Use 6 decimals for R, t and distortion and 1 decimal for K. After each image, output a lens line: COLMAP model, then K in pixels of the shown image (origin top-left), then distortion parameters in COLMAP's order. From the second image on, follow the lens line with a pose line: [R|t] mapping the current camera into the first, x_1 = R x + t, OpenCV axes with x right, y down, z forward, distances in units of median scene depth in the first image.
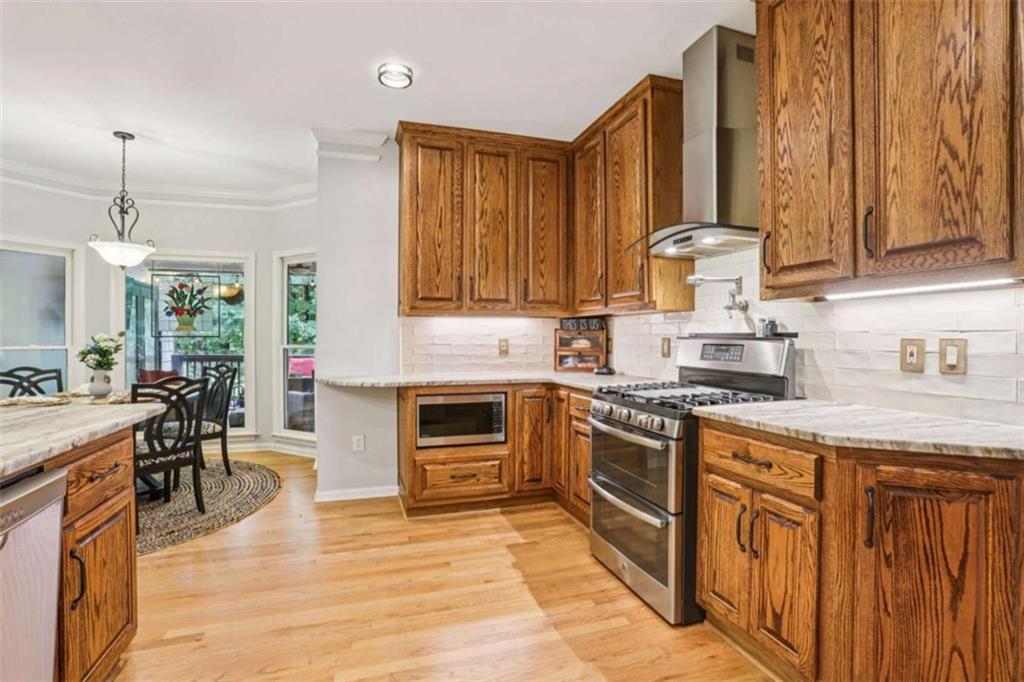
lens RADIAL K [[493.4, 0, 512.0], [0, 493.4, 341.0], [0, 0, 1]] dist [-0.000754, 0.000382]
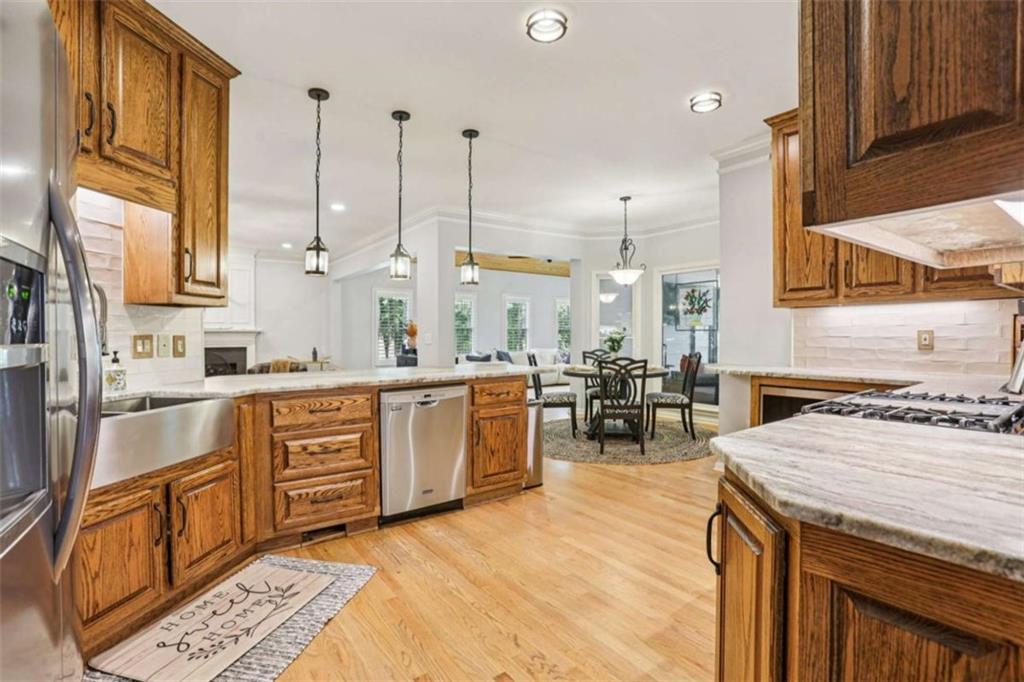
lens RADIAL K [[510.8, 0, 512.0], [0, 510.8, 341.0], [0, 0, 1]] dist [-0.000623, 0.000135]
pose [[0.352441, 0.011332, -0.935765, 0.564828], [0.000540, 0.999924, 0.012313, 0.002834], [0.935834, -0.004845, 0.352409, 0.116802]]
